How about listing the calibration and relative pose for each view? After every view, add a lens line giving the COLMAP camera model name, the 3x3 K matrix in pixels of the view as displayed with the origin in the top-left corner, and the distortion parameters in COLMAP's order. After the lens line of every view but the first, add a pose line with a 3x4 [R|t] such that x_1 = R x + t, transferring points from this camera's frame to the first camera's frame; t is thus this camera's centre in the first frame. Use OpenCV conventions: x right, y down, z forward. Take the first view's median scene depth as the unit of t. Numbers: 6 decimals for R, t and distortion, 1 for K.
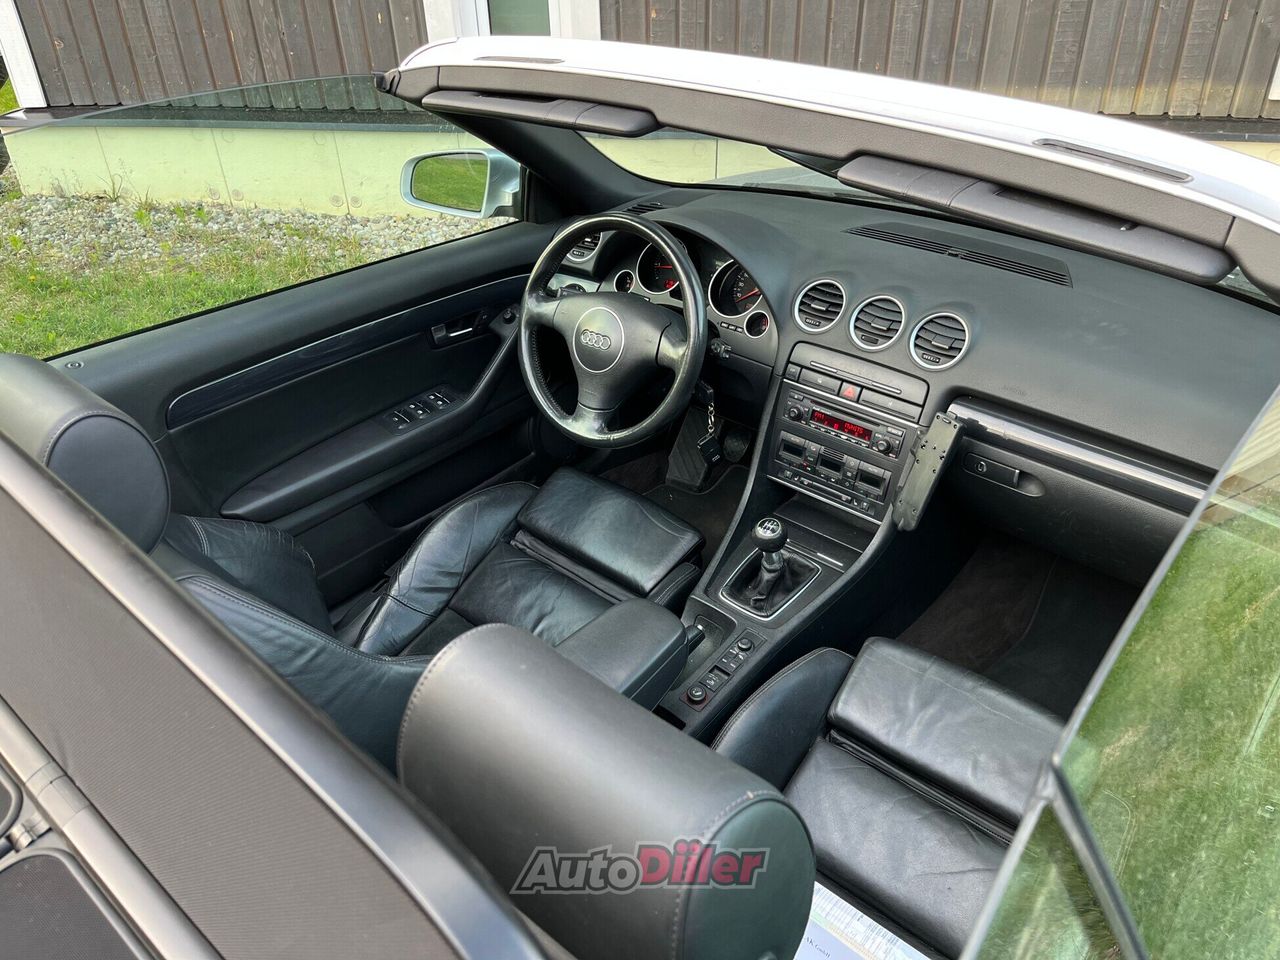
lens RADIAL K [[970.3, 0, 645.4], [0, 970.3, 496.7], [0, 0, 1]] dist [0.060529, -0.096330]
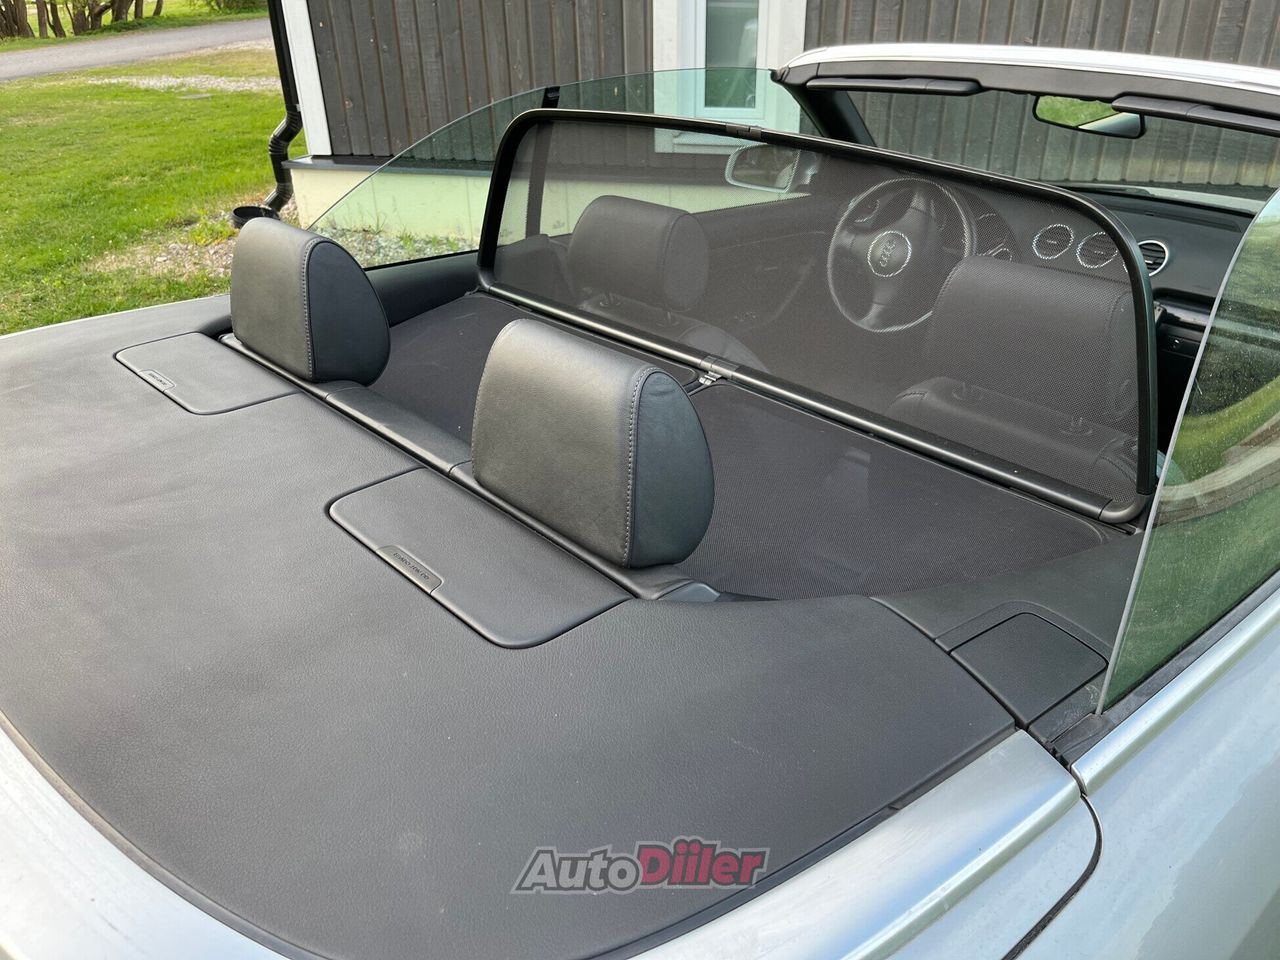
lens RADIAL K [[970.3, 0, 645.4], [0, 970.3, 496.7], [0, 0, 1]] dist [0.060529, -0.096330]
pose [[0.993629, 0.062572, -0.093739, -0.085982], [-0.071534, 0.992855, -0.095511, 0.119536], [0.087093, 0.101608, 0.991005, -0.142704]]
